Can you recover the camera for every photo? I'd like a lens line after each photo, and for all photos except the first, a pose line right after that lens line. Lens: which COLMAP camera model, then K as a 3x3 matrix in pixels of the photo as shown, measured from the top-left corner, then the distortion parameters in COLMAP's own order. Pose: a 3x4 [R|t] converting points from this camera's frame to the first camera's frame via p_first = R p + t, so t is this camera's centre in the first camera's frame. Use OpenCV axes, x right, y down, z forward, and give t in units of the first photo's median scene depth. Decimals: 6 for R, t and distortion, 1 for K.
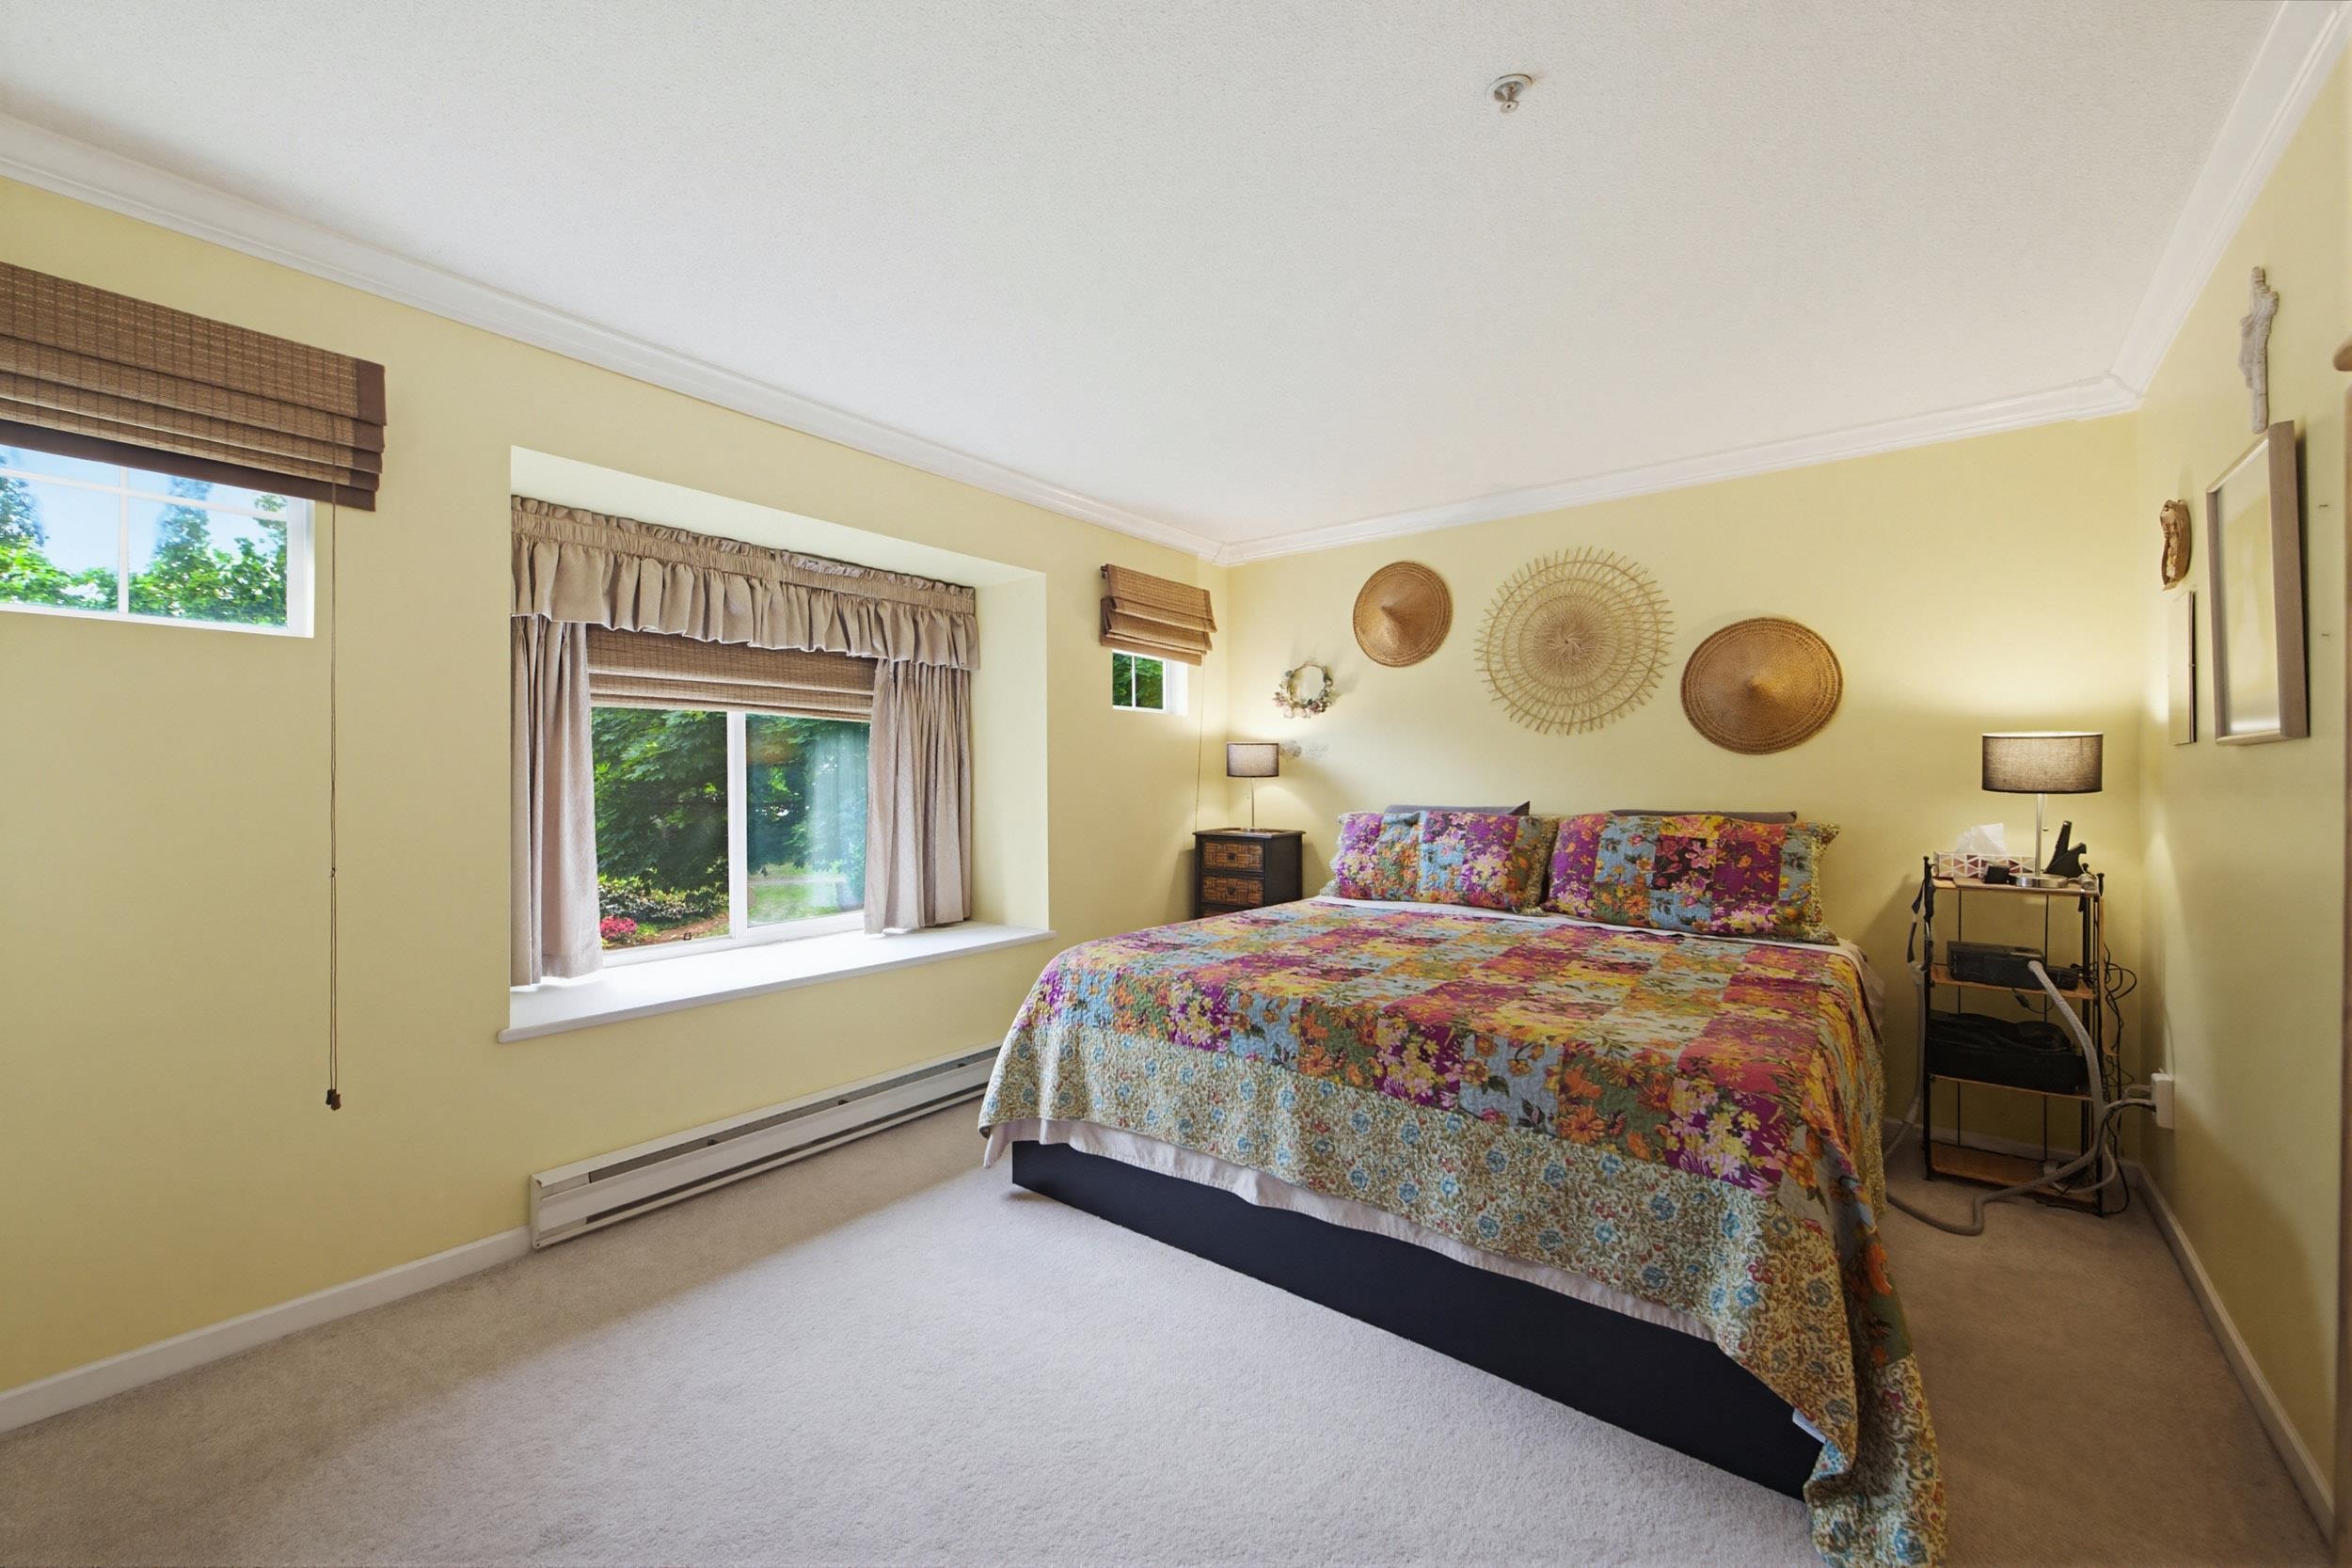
lens RADIAL K [[931.8, 0, 1151.1], [0, 931.8, 761.5], [0, 0, 1]] dist [-0.000088, -0.000689]
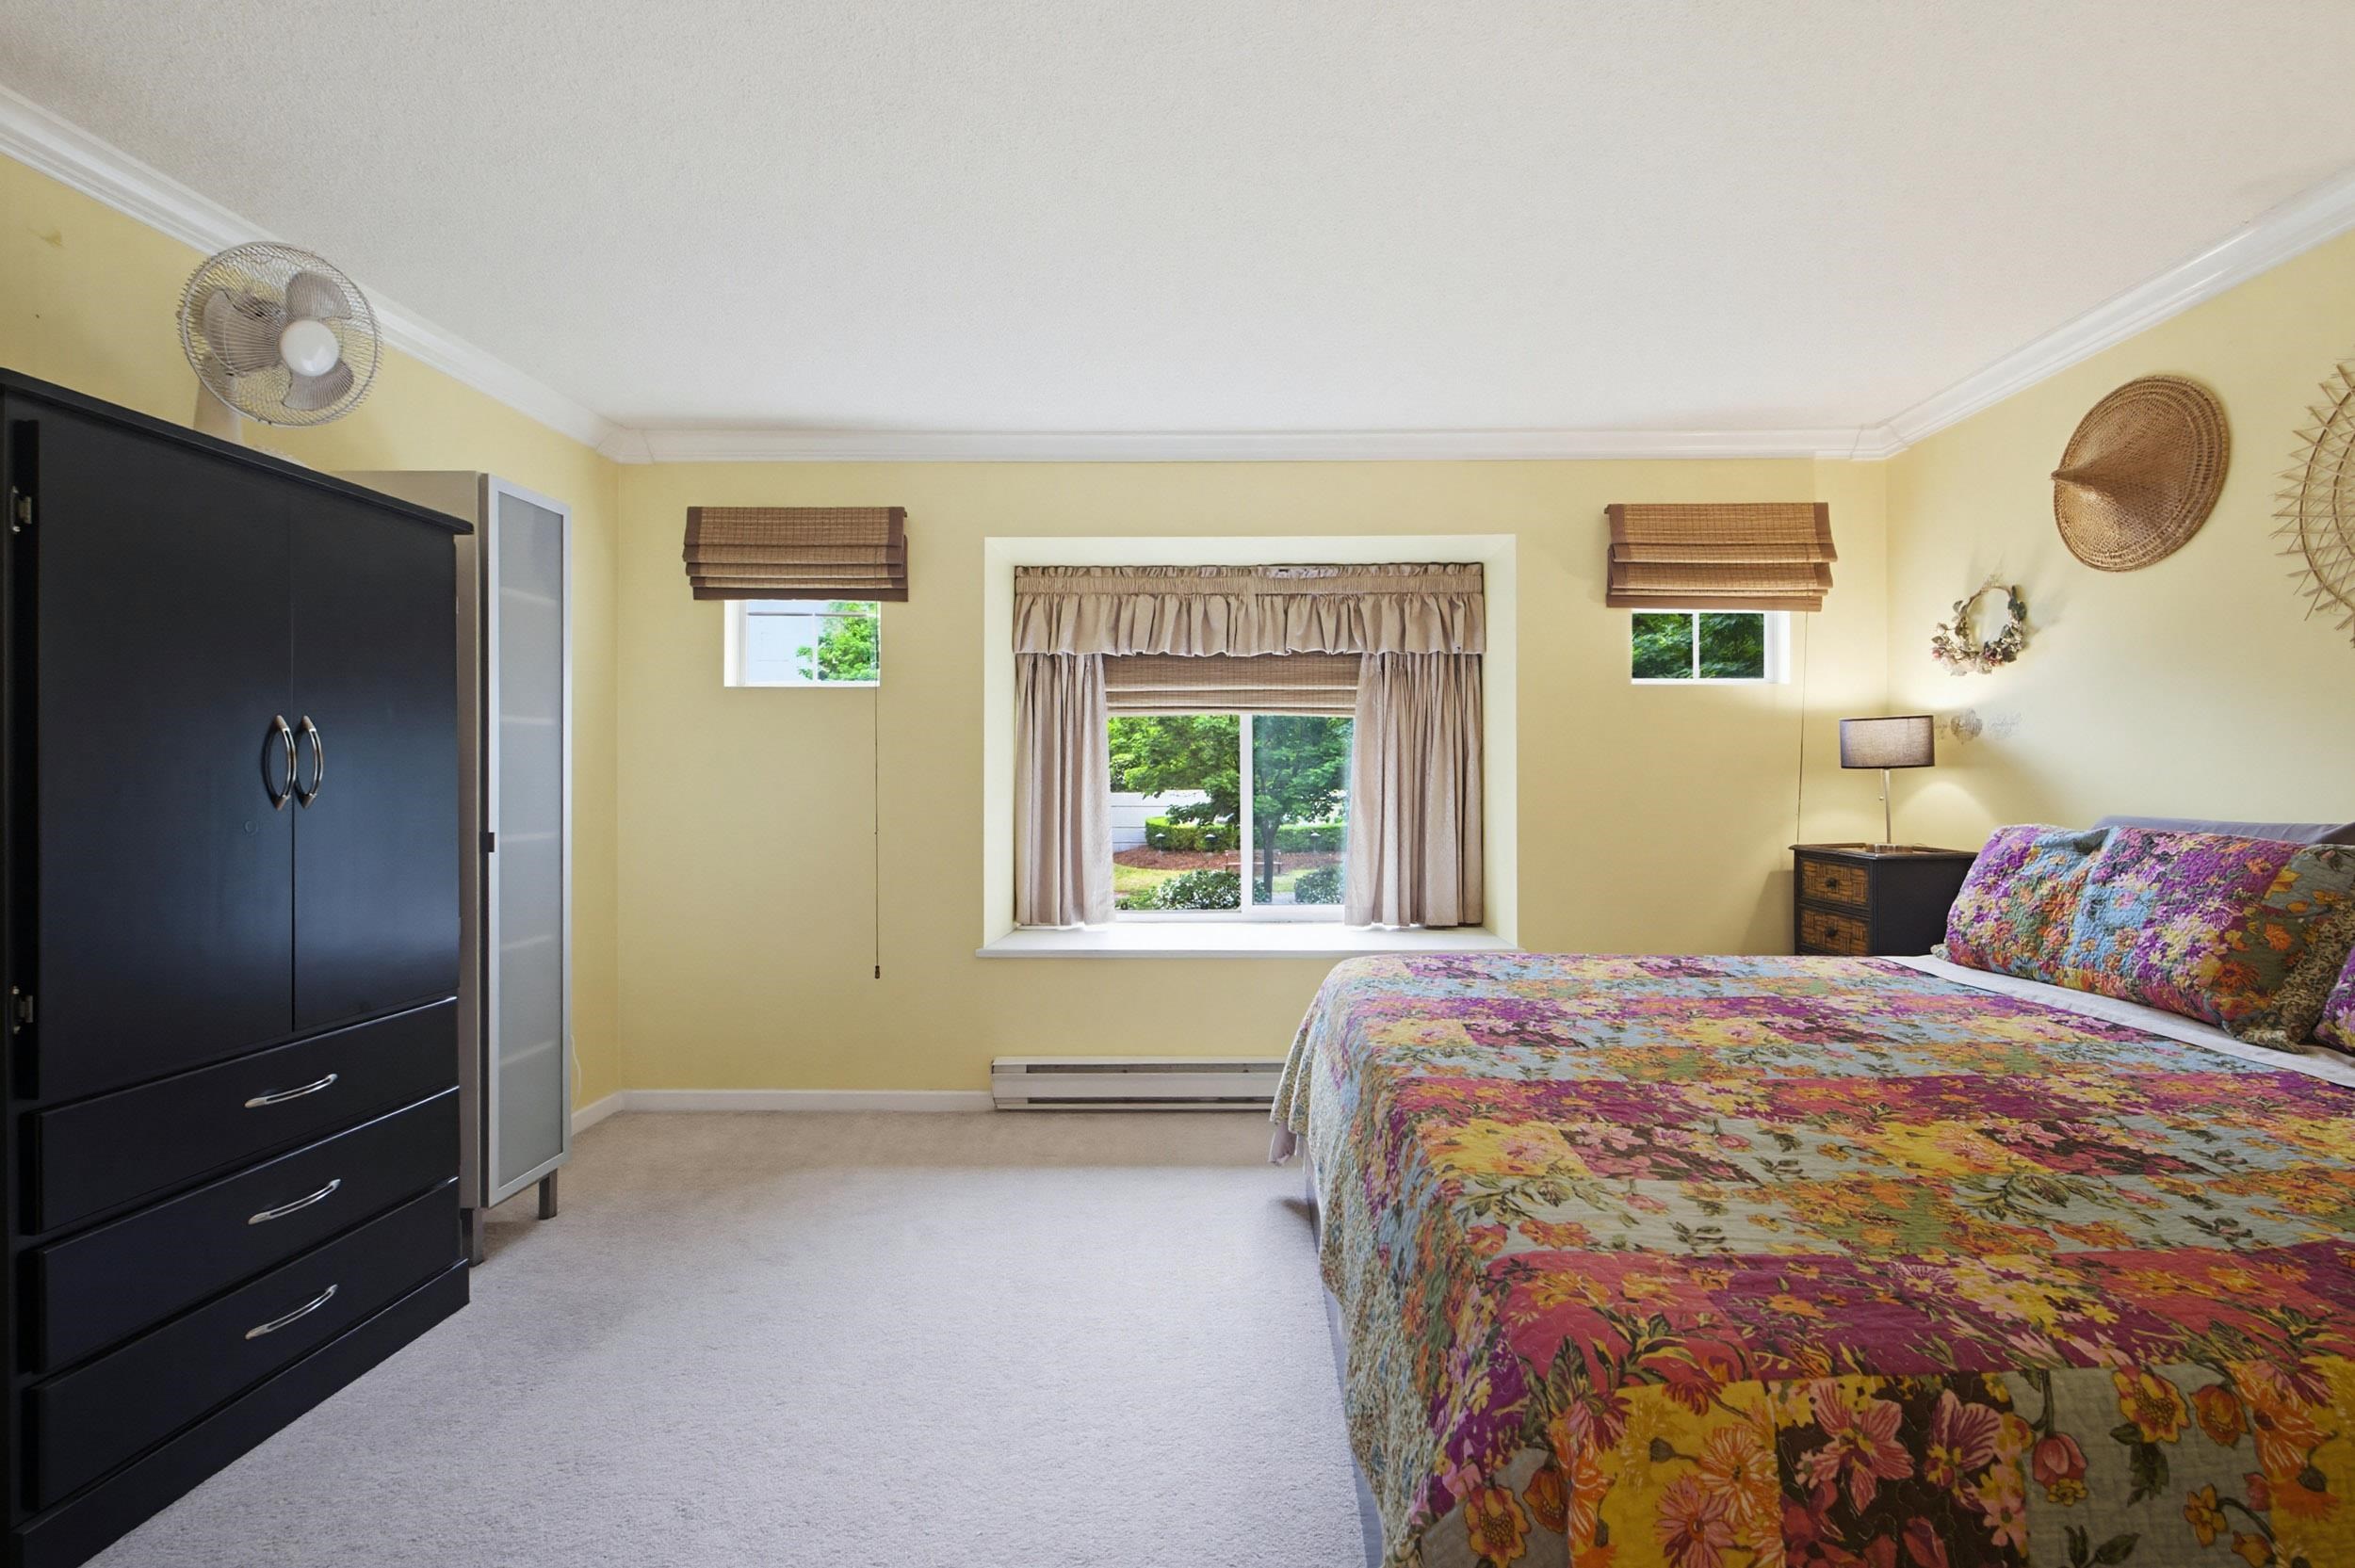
lens RADIAL K [[966.7, 0, 1227.7], [0, 966.7, 770.3], [0, 0, 1]] dist [-0.000911, -0.000323]
pose [[0.617500, -0.006479, -0.786544, 0.428555], [0.015842, 0.999866, 0.004201, 0.008920], [0.786411, -0.015055, 0.617520, 0.235619]]
